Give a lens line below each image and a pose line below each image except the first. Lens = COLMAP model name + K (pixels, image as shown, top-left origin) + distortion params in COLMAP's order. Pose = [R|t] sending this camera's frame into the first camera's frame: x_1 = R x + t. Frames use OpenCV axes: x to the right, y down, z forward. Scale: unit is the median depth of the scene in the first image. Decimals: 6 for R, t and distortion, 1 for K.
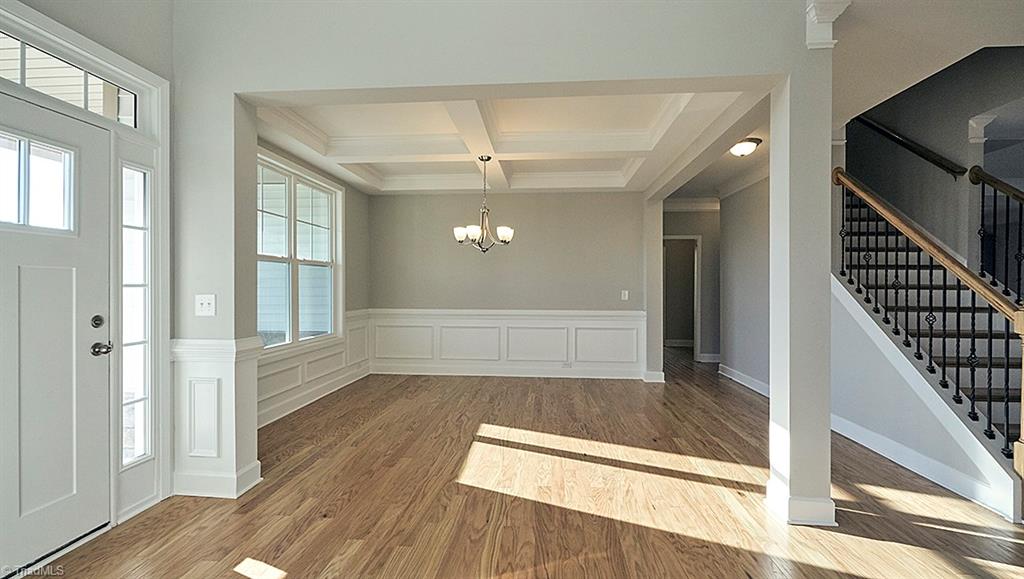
lens RADIAL K [[458.2, 0, 512.0], [0, 458.2, 289.5], [0, 0, 1]] dist [0.001009, 0.000099]
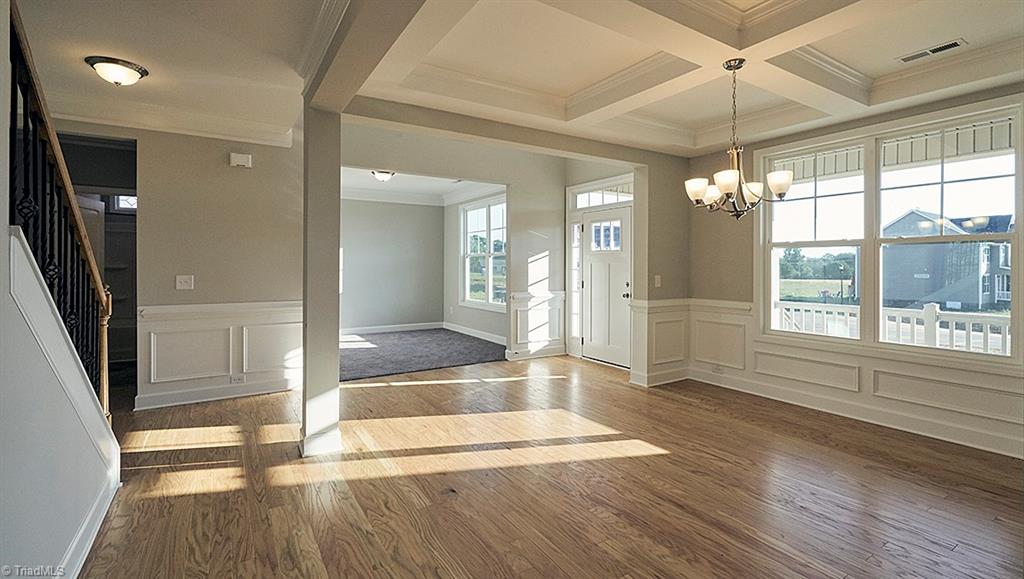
lens RADIAL K [[458.0, 0, 515.3], [0, 458.0, 275.1], [0, 0, 1]] dist [0.000545, 0.000040]
pose [[-0.800571, 0.006408, -0.599204, 0.840383], [-0.007925, 0.999742, 0.021279, -0.023316], [0.599186, 0.021784, -0.800314, 2.067782]]
